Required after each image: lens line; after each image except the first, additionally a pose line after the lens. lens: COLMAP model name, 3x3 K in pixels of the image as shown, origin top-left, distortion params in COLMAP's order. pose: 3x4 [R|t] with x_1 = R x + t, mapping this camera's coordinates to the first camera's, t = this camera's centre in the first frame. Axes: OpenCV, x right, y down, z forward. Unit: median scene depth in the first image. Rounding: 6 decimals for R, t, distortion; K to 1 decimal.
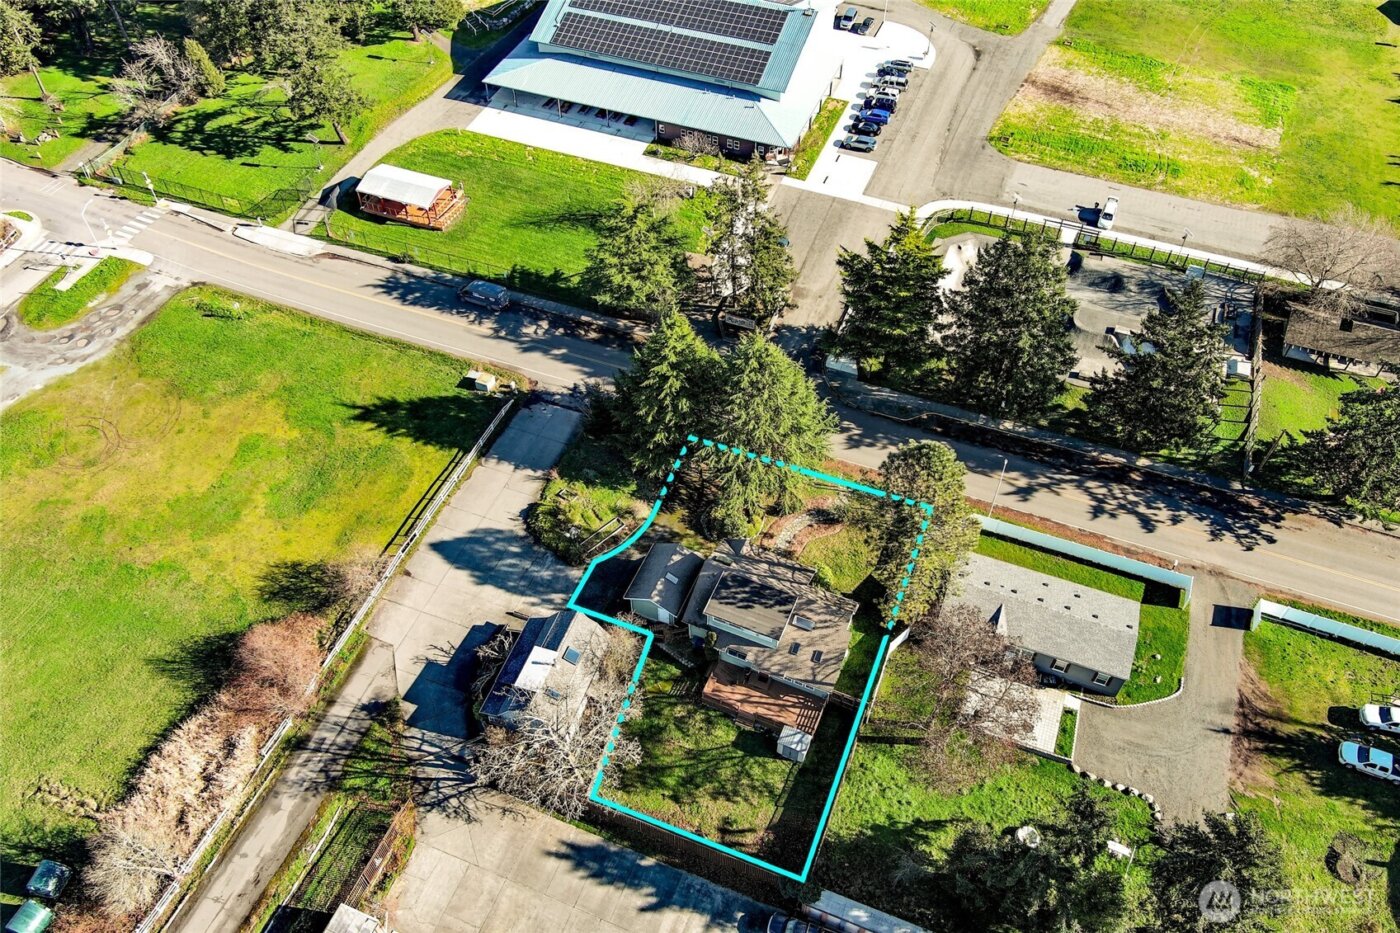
lens RADIAL K [[1053.7, 0, 725.2], [0, 1053.7, 464.0], [0, 0, 1]] dist [0.011384, -0.000493]
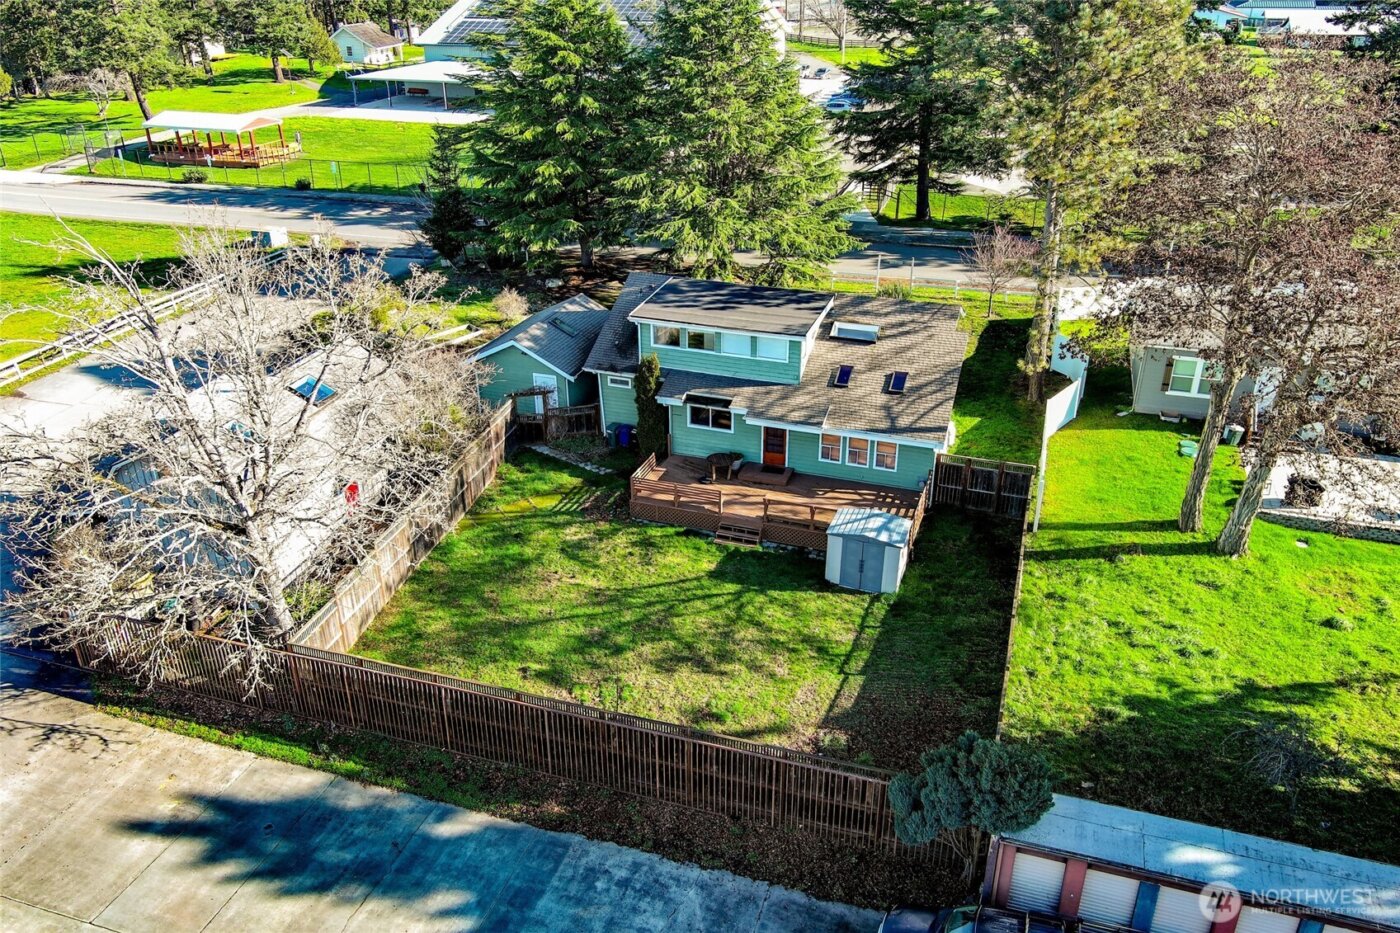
lens RADIAL K [[1053.7, 0, 725.2], [0, 1053.7, 464.0], [0, 0, 1]] dist [0.011384, -0.000493]
pose [[0.997730, -0.042121, 0.052538, -0.005925], [0.060331, 0.905710, -0.419582, 0.398256], [-0.029911, 0.421799, 0.906196, 0.641381]]
